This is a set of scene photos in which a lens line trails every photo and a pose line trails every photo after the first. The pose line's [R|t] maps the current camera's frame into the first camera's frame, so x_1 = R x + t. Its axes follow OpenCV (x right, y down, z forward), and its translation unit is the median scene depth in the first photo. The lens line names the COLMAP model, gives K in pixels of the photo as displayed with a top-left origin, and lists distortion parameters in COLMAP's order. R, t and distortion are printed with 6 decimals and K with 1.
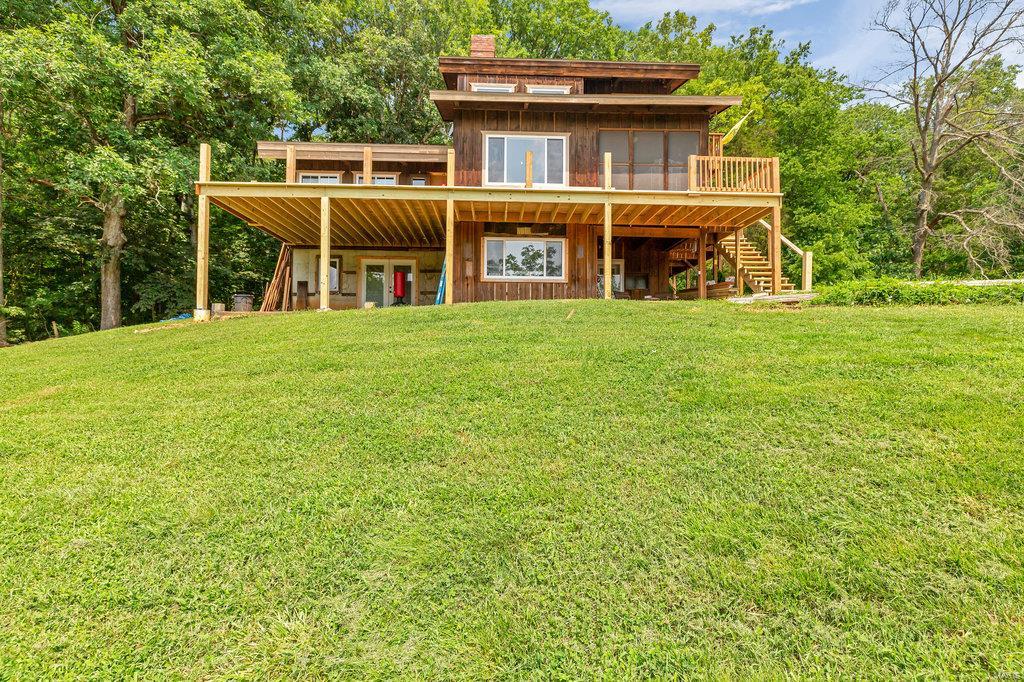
lens RADIAL K [[521.7, 0, 512.0], [0, 521.7, 341.0], [0, 0, 1]] dist [-0.001398, 0.000123]
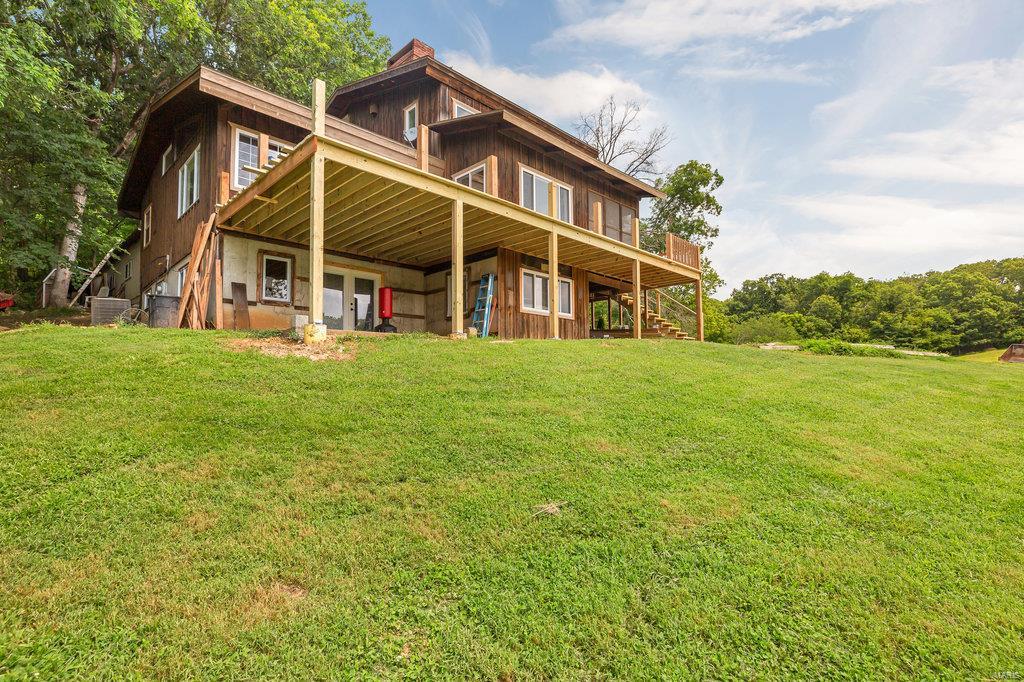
lens RADIAL K [[504.0, 0, 512.0], [0, 504.0, 341.0], [0, 0, 1]] dist [-0.000806, 0.000069]
pose [[0.731819, 0.046374, 0.679920, -0.710278], [-0.017270, 0.998624, -0.049523, -0.012000], [-0.681280, 0.024499, 0.731612, 0.309992]]
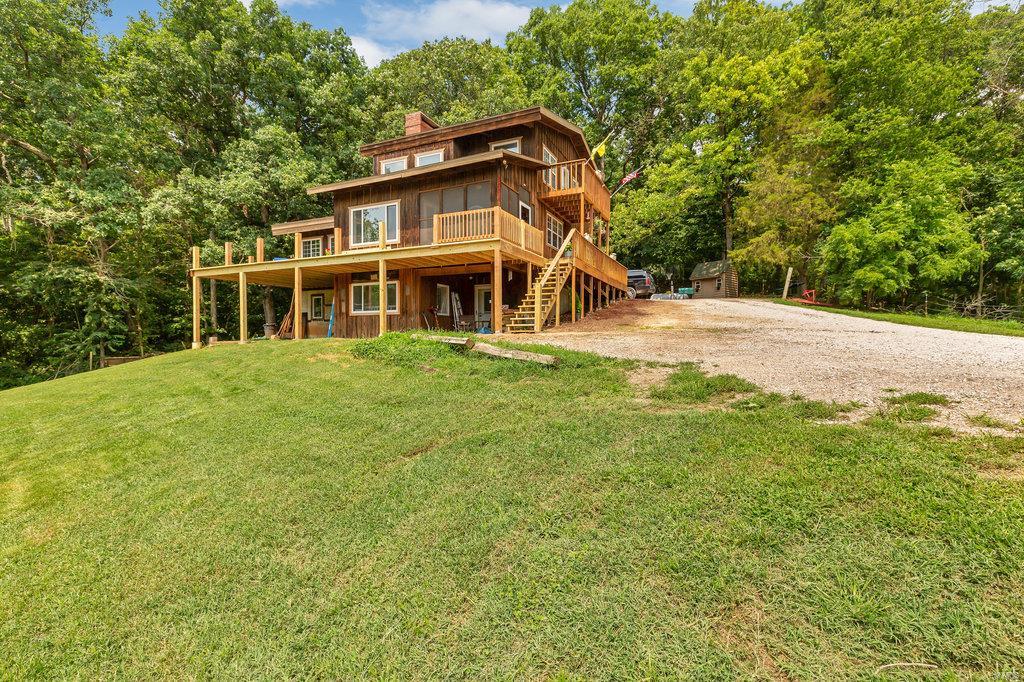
lens RADIAL K [[472.6, 0, 512.0], [0, 472.6, 341.0], [0, 0, 1]] dist [0.001158, -0.000385]
pose [[0.890647, -0.007505, -0.454634, 0.903274], [0.028465, 0.998823, 0.039274, -0.083251], [0.453804, -0.047920, 0.889812, 0.058167]]
